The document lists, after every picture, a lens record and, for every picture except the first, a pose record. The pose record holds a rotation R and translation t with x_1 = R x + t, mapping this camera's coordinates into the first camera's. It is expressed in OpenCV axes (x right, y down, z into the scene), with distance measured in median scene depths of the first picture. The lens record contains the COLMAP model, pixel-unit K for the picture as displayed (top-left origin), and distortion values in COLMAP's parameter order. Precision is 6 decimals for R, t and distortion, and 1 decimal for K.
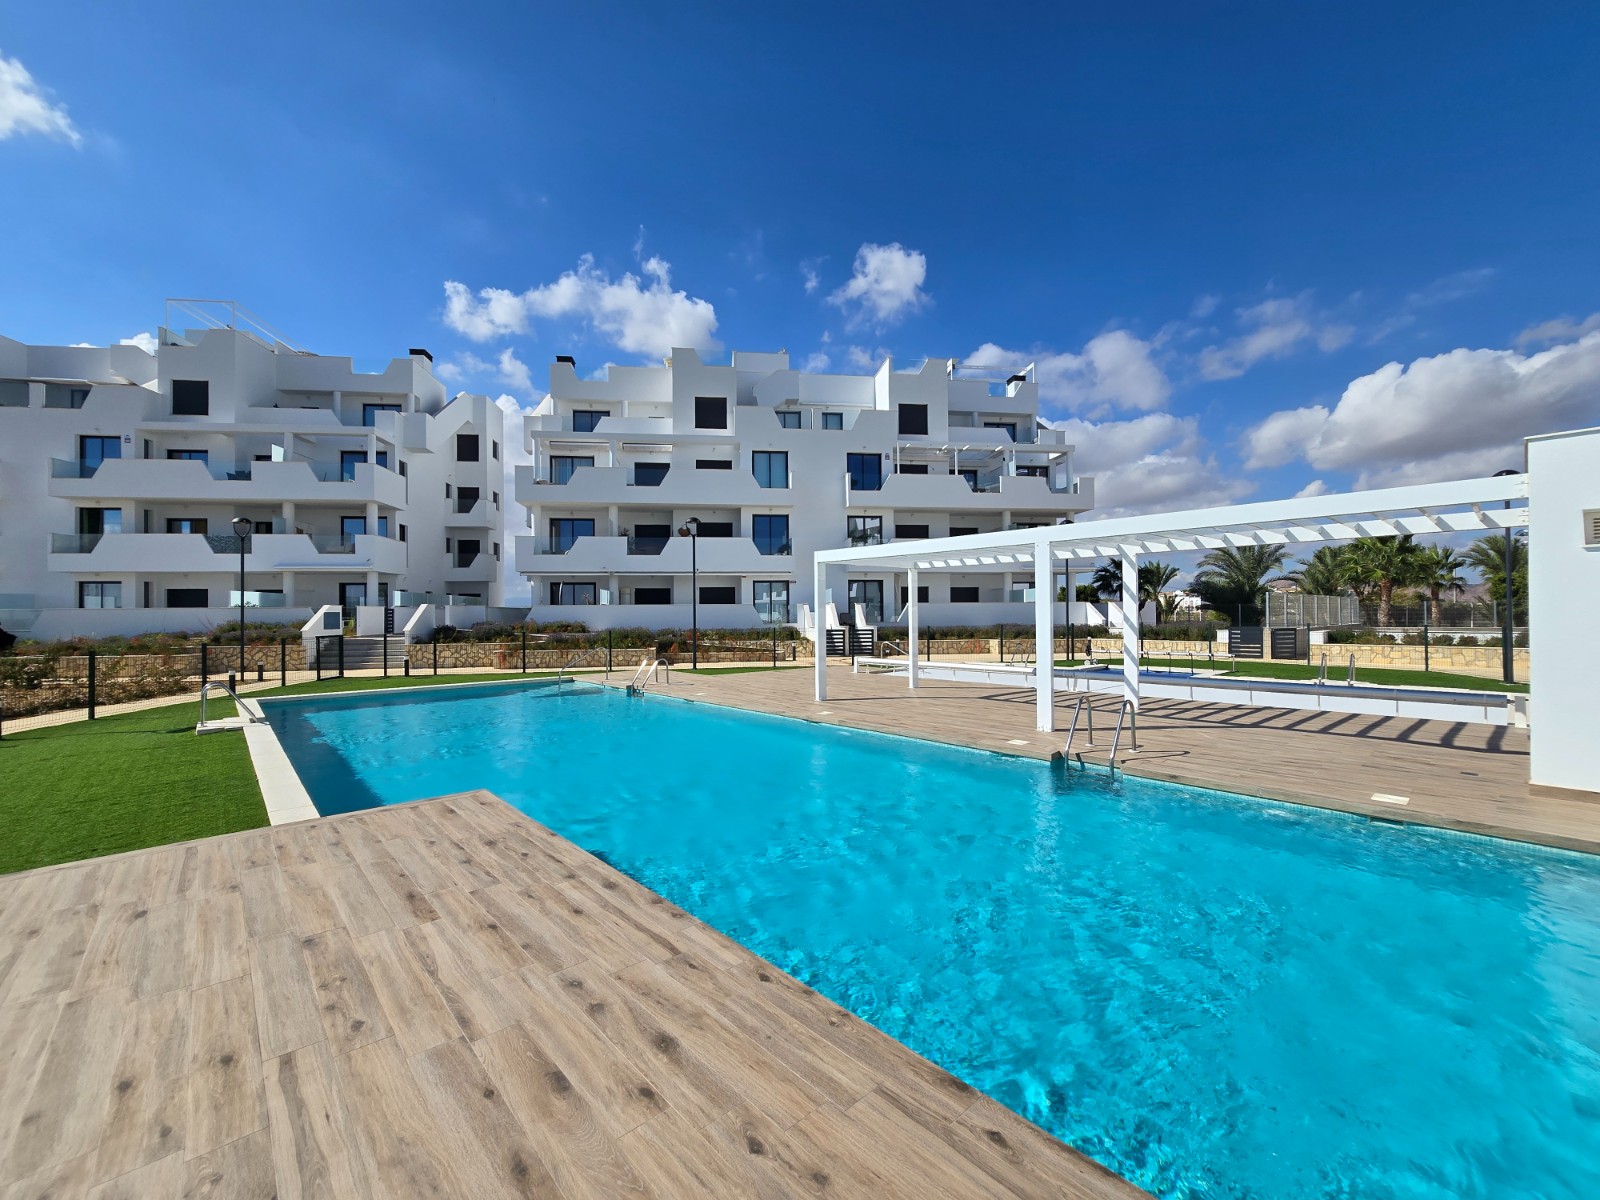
lens RADIAL K [[659.8, 0, 789.5], [0, 659.8, 603.9], [0, 0, 1]] dist [0.001673, -0.000009]
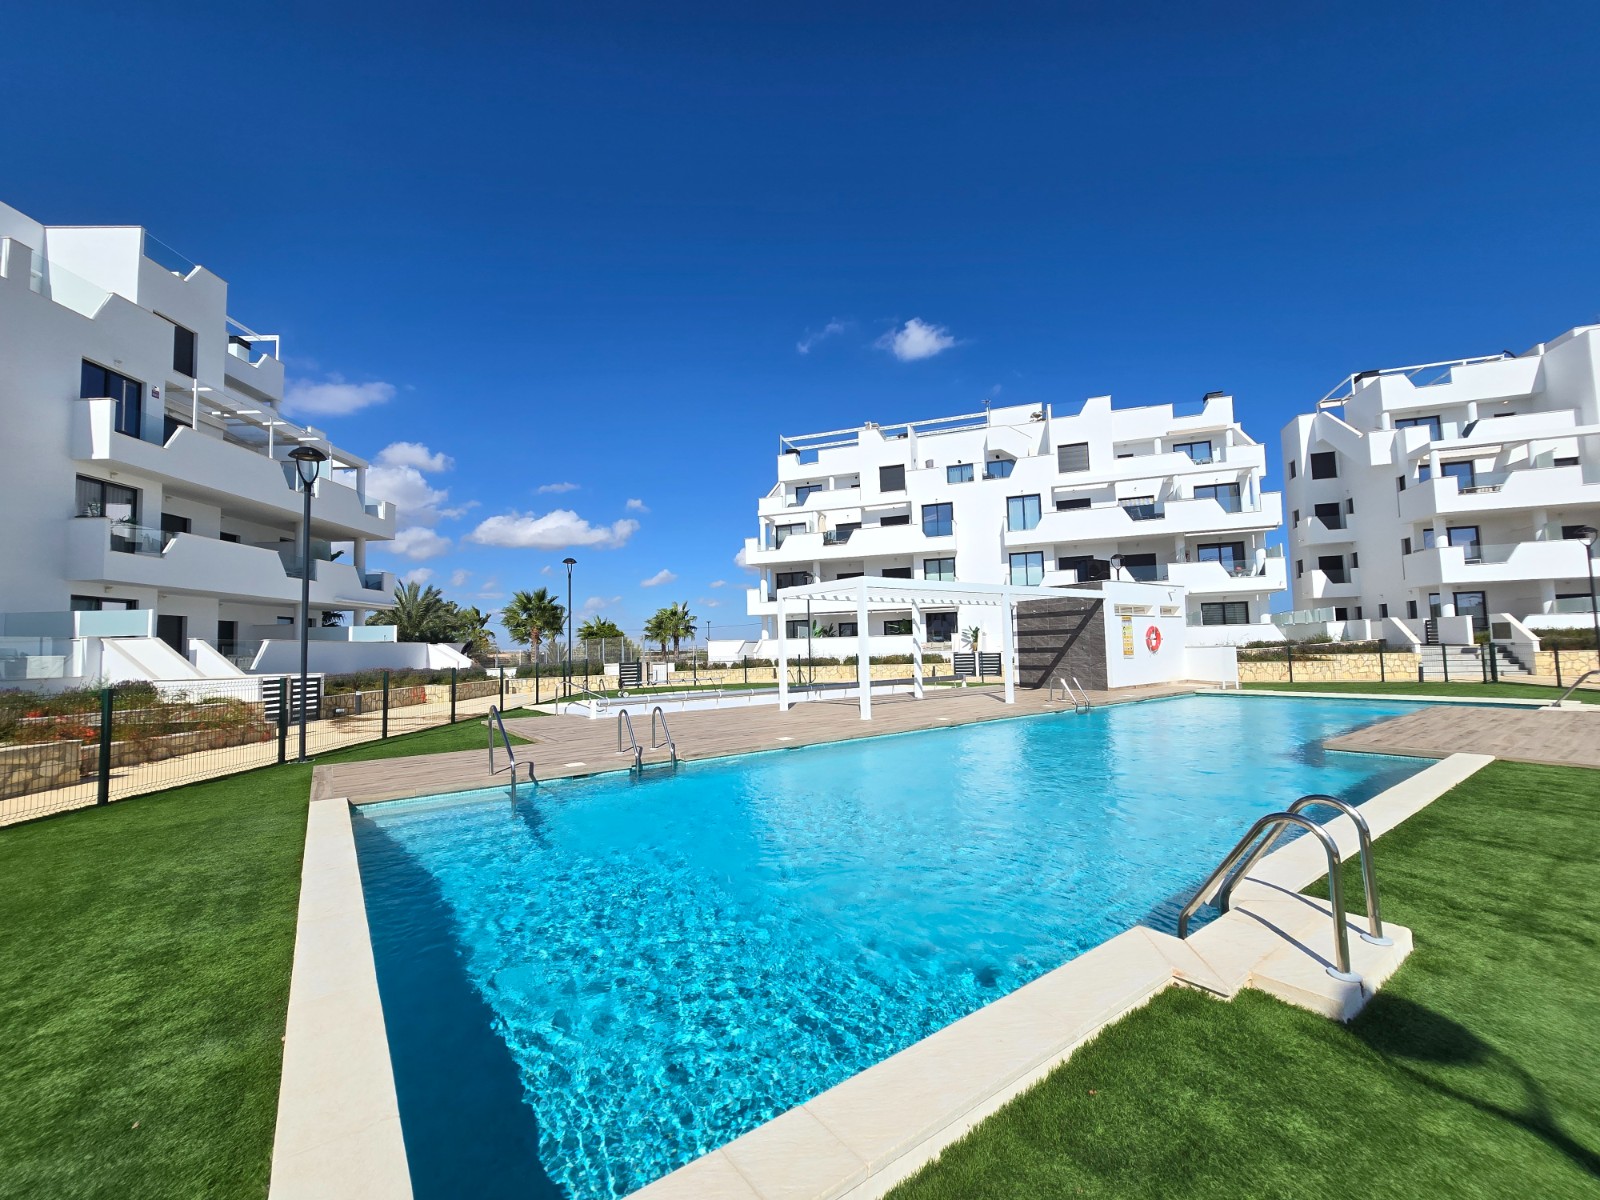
lens RADIAL K [[652.1, 0, 797.4], [0, 652.1, 621.3], [0, 0, 1]] dist [-0.019437, -0.000077]
pose [[0.092349, 0.048061, 0.994566, -0.359297], [0.010183, 0.998737, -0.049209, 0.015011], [-0.995675, 0.014672, 0.091743, 0.379985]]
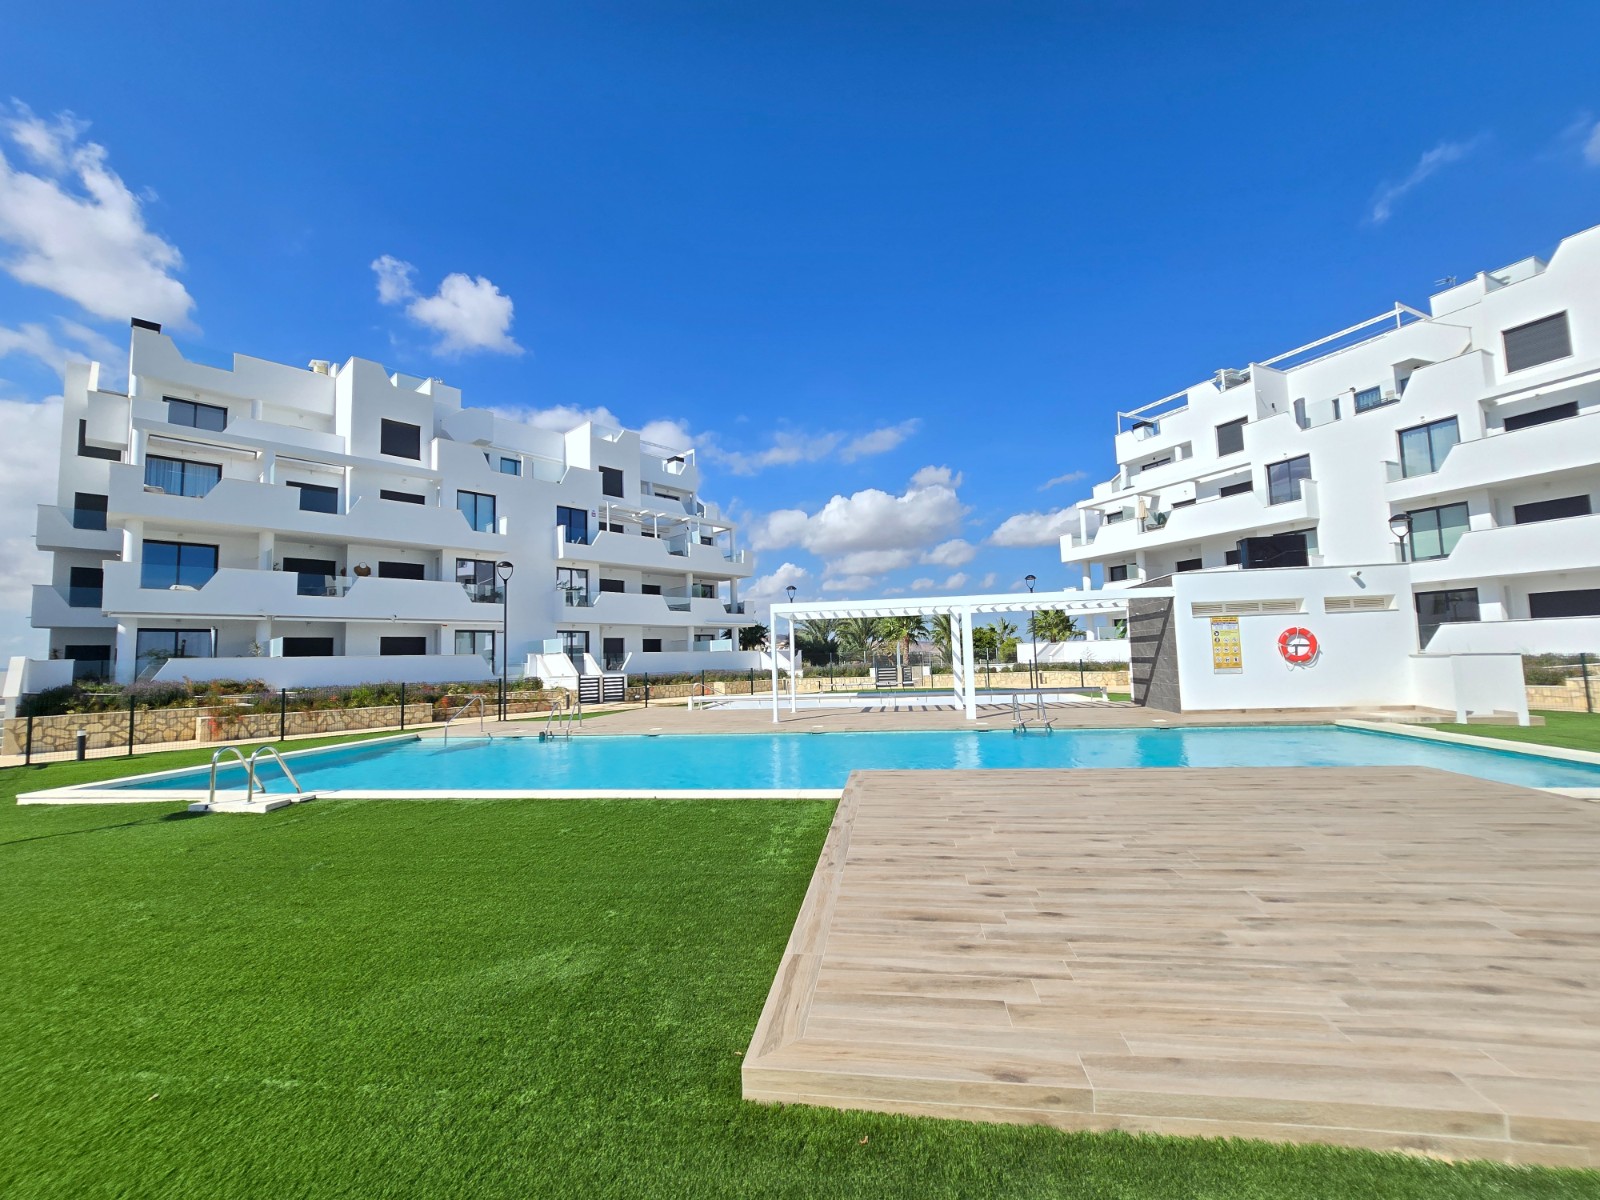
lens RADIAL K [[659.8, 0, 789.5], [0, 659.8, 603.9], [0, 0, 1]] dist [0.001673, -0.000009]
pose [[0.770891, 0.040468, 0.635680, -0.274951], [0.013782, 0.996686, -0.080163, 0.008426], [-0.636818, 0.070558, 0.767779, 0.005116]]
